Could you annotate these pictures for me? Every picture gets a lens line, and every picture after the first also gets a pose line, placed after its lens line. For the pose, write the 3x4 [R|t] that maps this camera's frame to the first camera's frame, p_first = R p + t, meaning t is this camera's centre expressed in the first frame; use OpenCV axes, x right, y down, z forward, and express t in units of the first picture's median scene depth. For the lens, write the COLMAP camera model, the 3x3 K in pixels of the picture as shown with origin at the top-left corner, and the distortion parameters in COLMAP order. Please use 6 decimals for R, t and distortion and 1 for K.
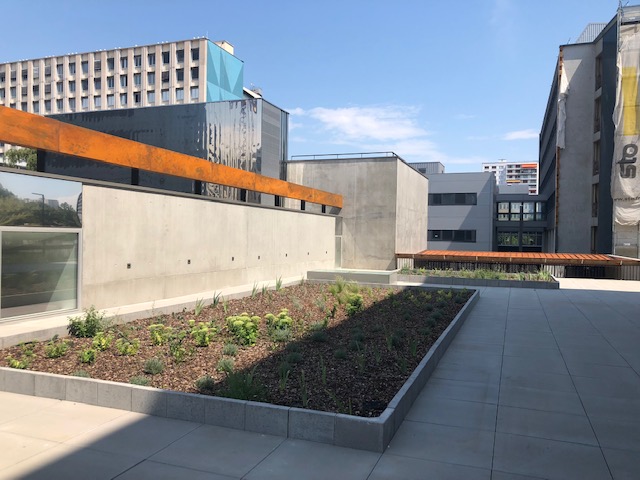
lens RADIAL K [[520.6, 0, 319.2], [0, 520.6, 242.6], [0, 0, 1]] dist [0.014759, 0.016906]
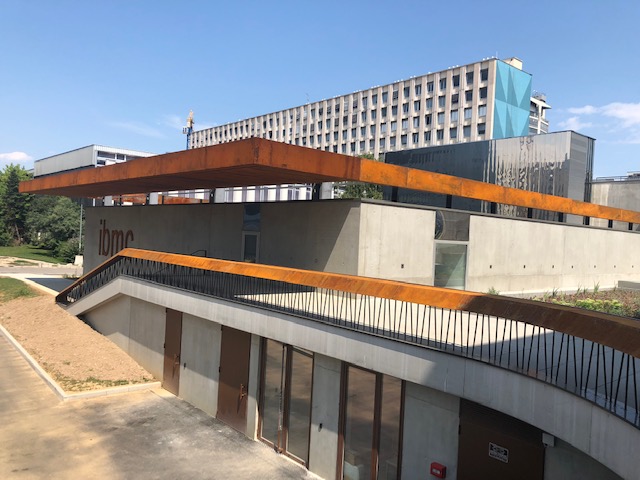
lens RADIAL K [[520.6, 0, 319.0], [0, 520.6, 234.9], [0, 0, 1]] dist [0.014759, 0.016906]
pose [[0.873866, 0.024305, -0.485558, -0.007943], [-0.040070, 0.998952, -0.022110, 0.000677], [0.484512, 0.038777, 0.873925, -0.074743]]
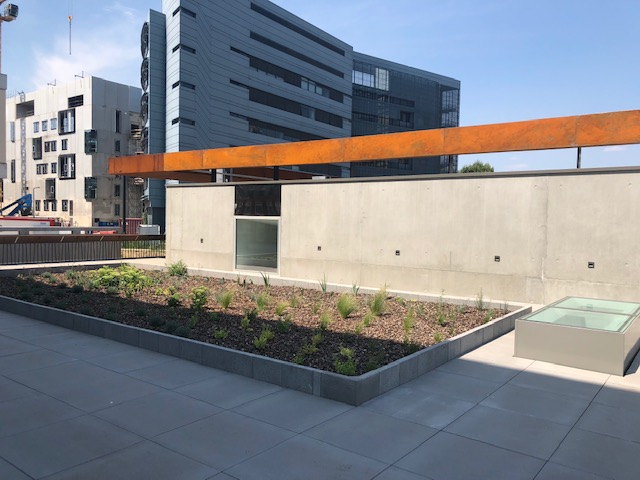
lens RADIAL K [[520.6, 0, 319.3], [0, 520.6, 241.7], [0, 0, 1]] dist [0.014759, 0.016906]
pose [[-0.282168, 0.016394, -0.959225, 0.095758], [-0.036316, 0.998955, 0.027756, -0.000254], [0.958677, 0.042668, -0.281278, 0.167943]]
